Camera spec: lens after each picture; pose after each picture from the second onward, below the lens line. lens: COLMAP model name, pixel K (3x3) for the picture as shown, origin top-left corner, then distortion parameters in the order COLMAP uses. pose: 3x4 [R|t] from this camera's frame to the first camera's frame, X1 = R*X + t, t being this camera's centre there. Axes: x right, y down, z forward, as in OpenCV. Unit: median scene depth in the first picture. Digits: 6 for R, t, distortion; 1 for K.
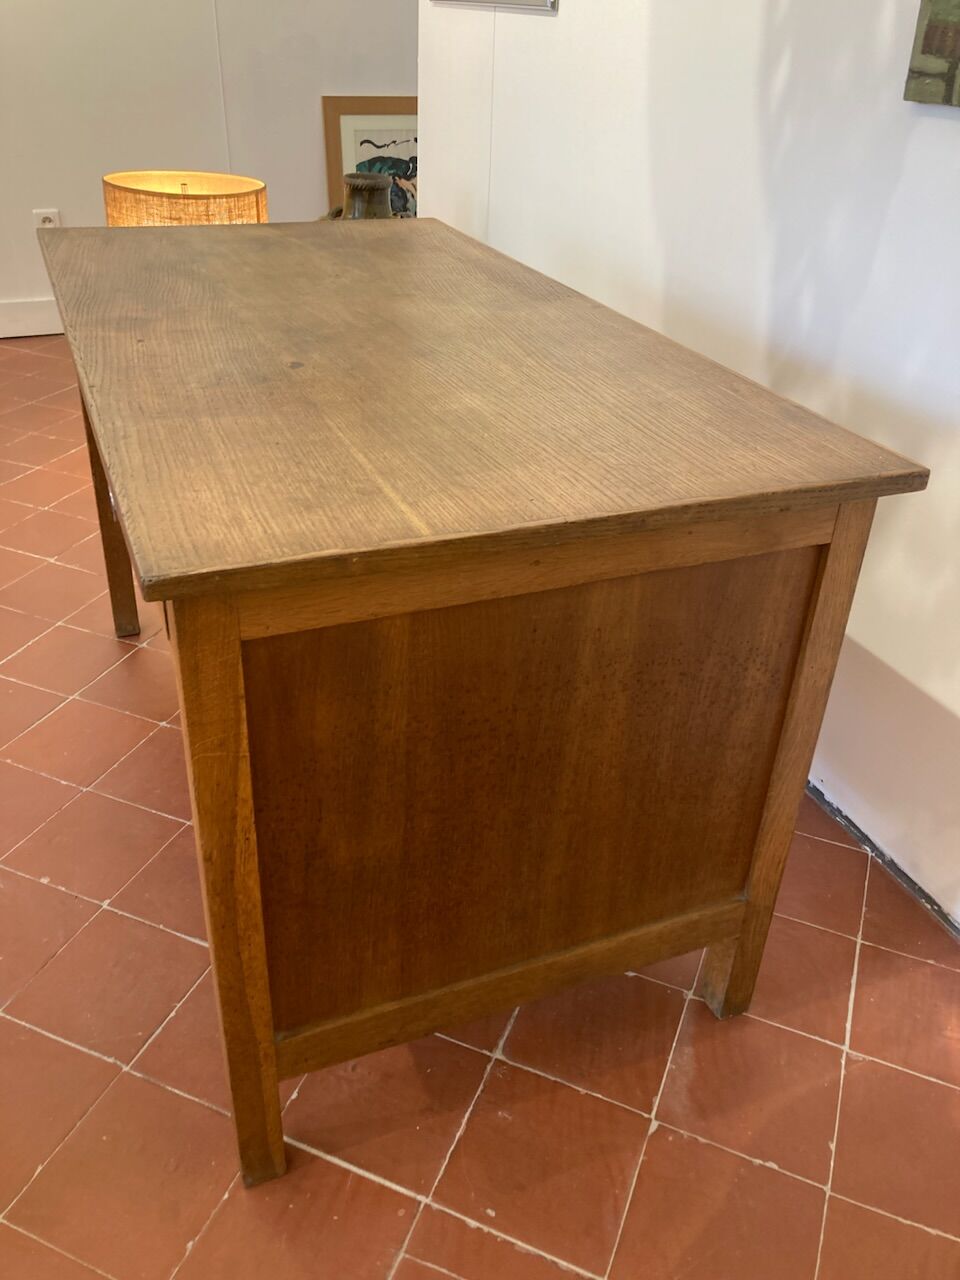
lens RADIAL K [[1039.5, 0, 469.8], [0, 1039.5, 638.4], [0, 0, 1]] dist [0.054504, -0.072097]
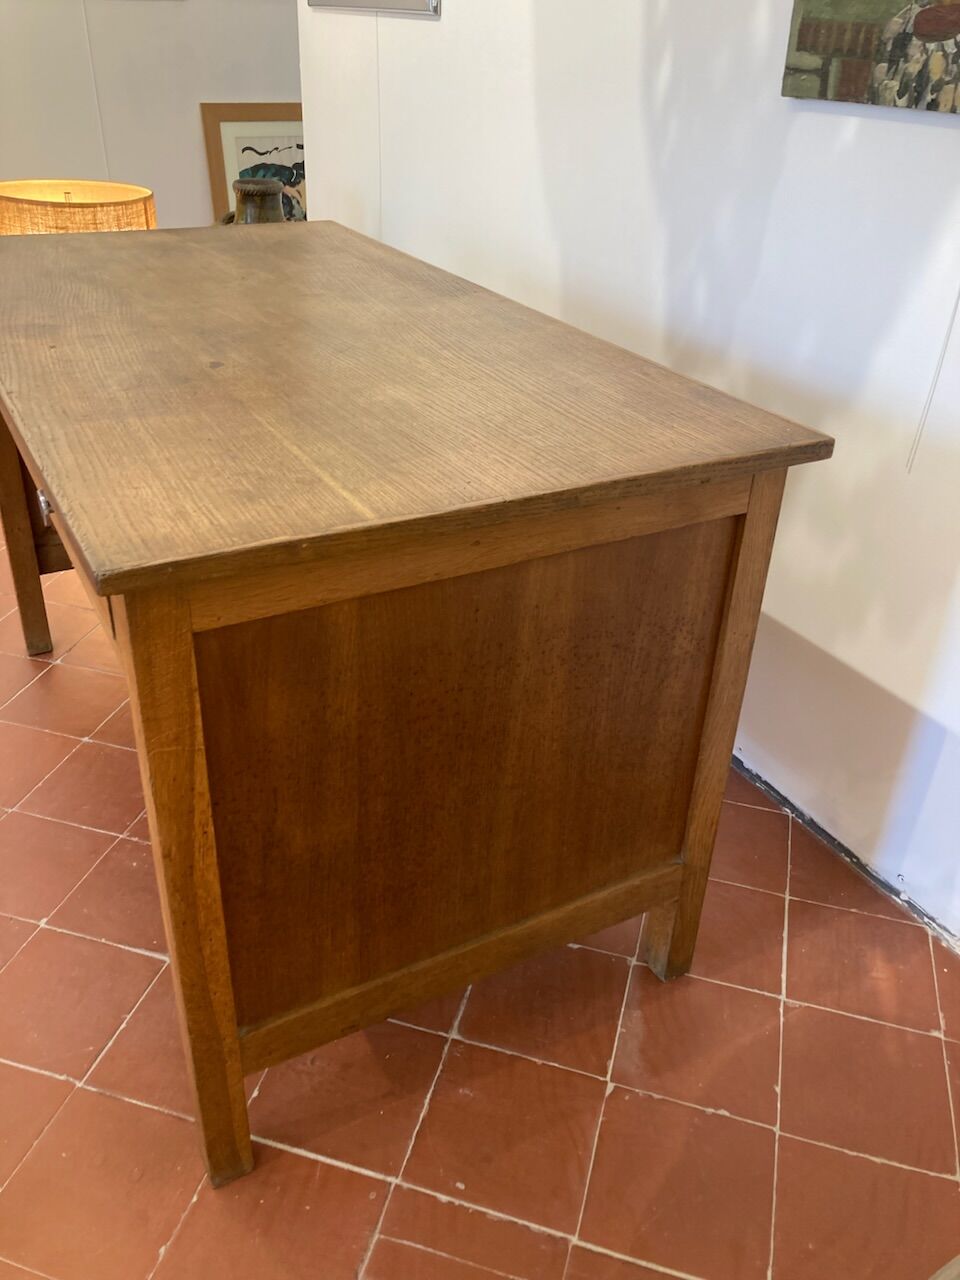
lens RADIAL K [[1039.5, 0, 469.8], [0, 1039.5, 638.4], [0, 0, 1]] dist [0.054504, -0.072097]
pose [[0.993960, -0.059490, 0.092223, -0.034438], [0.059988, 0.998196, -0.002641, 0.019347], [-0.091899, 0.008157, 0.995735, -0.021983]]
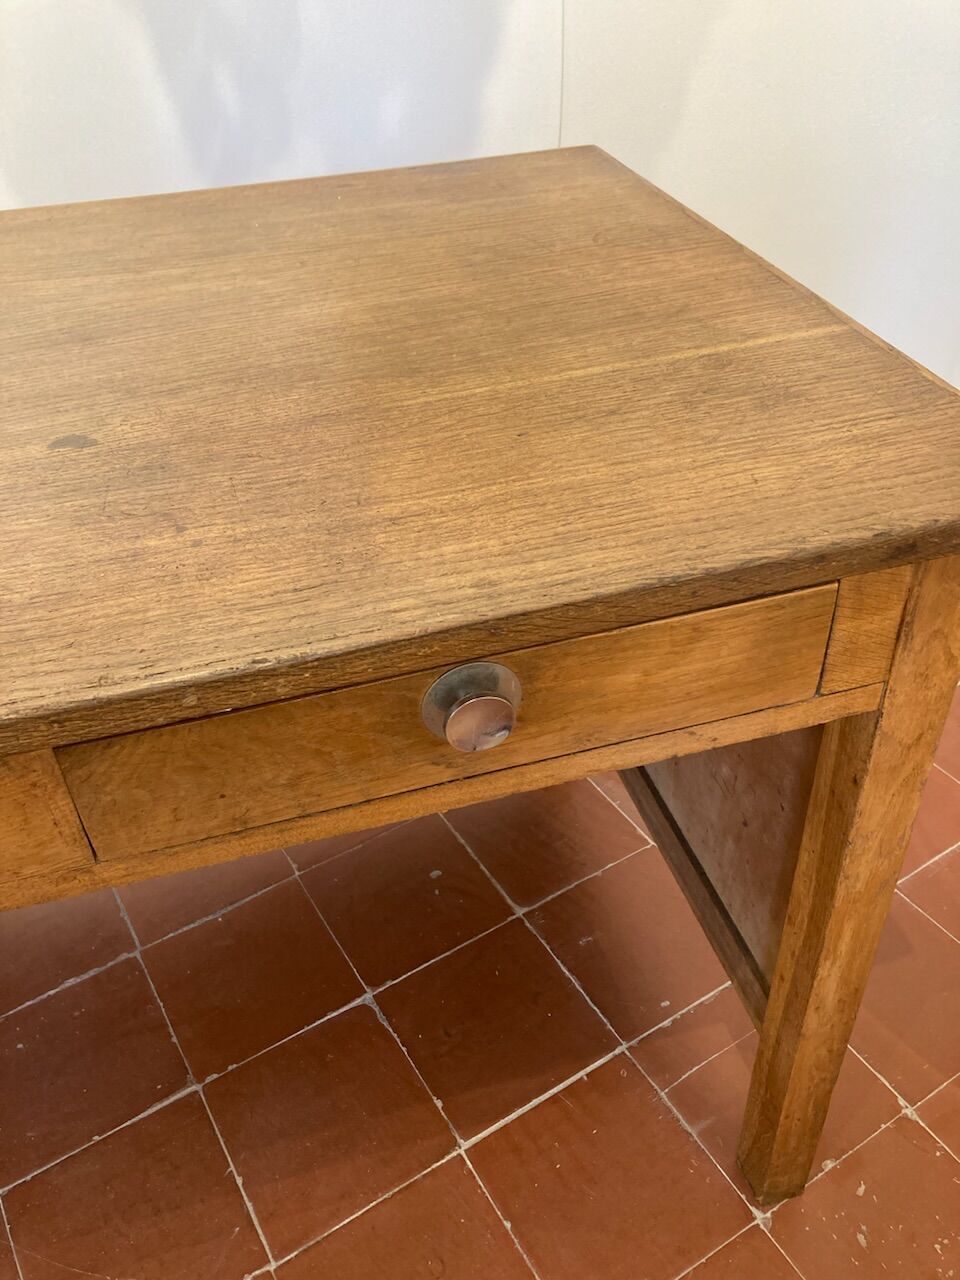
lens RADIAL K [[1050.7, 0, 471.7], [0, 1050.7, 643.3], [0, 0, 1]] dist [0.131033, -0.388237]
pose [[0.125830, -0.648867, 0.750426, -0.626382], [0.550469, 0.674971, 0.491322, -0.365785], [-0.825318, 0.351263, 0.442113, 0.702360]]
